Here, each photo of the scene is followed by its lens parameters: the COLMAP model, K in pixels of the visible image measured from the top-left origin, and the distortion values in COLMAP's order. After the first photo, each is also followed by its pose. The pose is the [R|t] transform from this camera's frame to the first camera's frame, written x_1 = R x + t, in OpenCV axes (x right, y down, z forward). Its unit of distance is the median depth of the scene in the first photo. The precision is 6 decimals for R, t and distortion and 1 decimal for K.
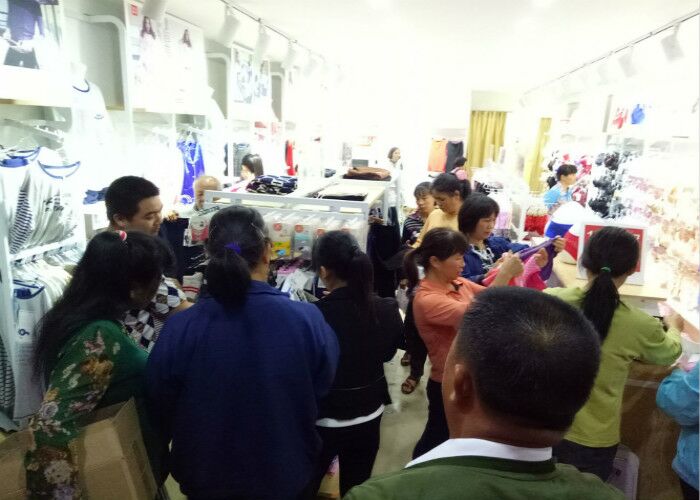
lens RADIAL K [[520.0, 0, 350.0], [0, 520.0, 250.0], [0, 0, 1]] dist [-0.004866, 0.082180]
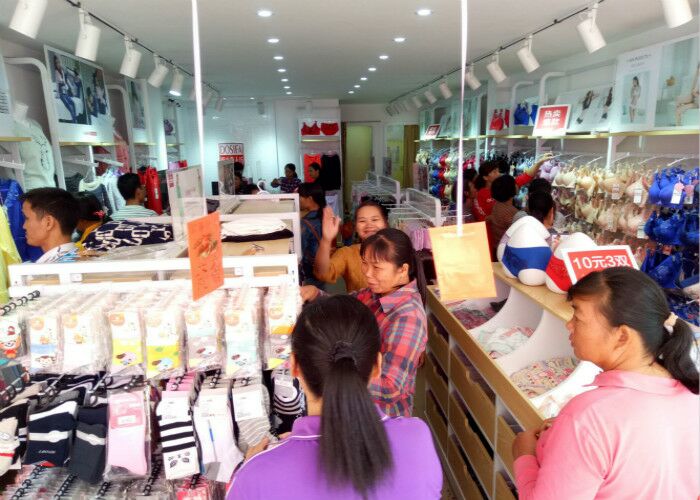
lens RADIAL K [[520.0, 0, 350.0], [0, 520.0, 250.0], [0, 0, 1]] dist [-0.004866, 0.082180]
pose [[0.961794, -0.116269, 0.247859, -0.026652], [0.121920, 0.992511, -0.007519, -0.041613], [-0.245129, 0.037451, 0.968767, 0.158807]]
